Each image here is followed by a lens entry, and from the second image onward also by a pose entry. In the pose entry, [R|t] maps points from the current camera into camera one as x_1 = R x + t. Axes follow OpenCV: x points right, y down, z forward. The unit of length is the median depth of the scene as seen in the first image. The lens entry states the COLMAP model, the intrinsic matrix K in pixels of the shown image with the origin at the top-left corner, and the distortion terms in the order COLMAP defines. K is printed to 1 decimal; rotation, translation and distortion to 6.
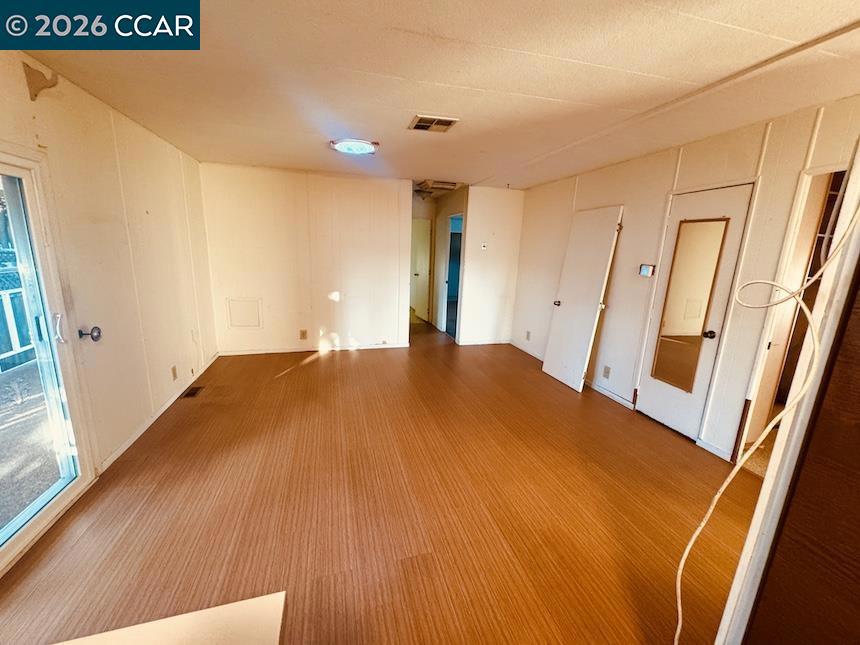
lens RADIAL K [[343.1, 0, 432.1], [0, 343.1, 324.1], [0, 0, 1]] dist [-0.000563, -0.000246]
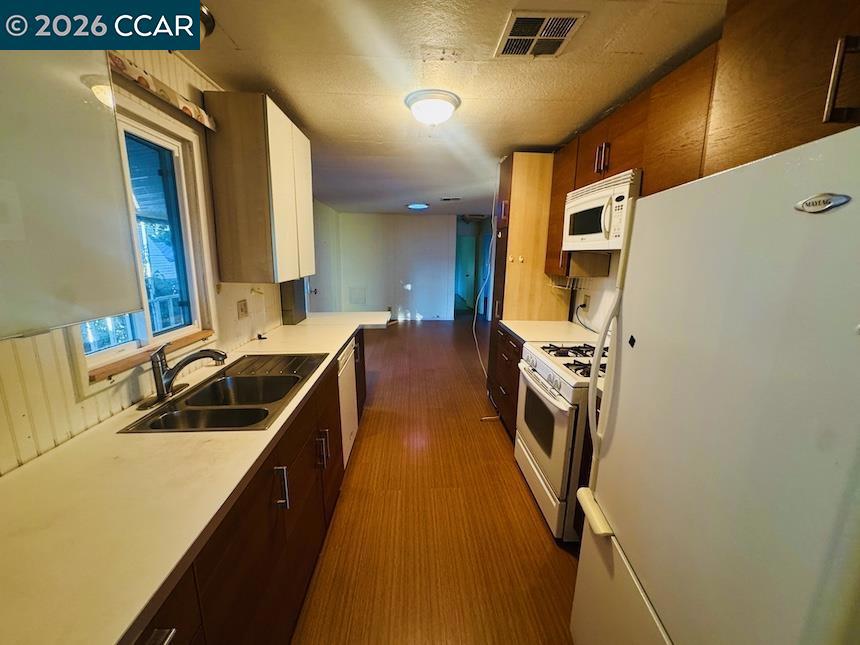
lens RADIAL K [[343.1, 0, 424.4], [0, 343.1, 322.7], [0, 0, 1]] dist [-0.000563, -0.000246]
pose [[0.971738, 0.018377, -0.235347, 0.173317], [-0.025639, 0.999284, -0.027835, 0.128828], [0.234667, 0.033082, 0.971513, -0.547960]]
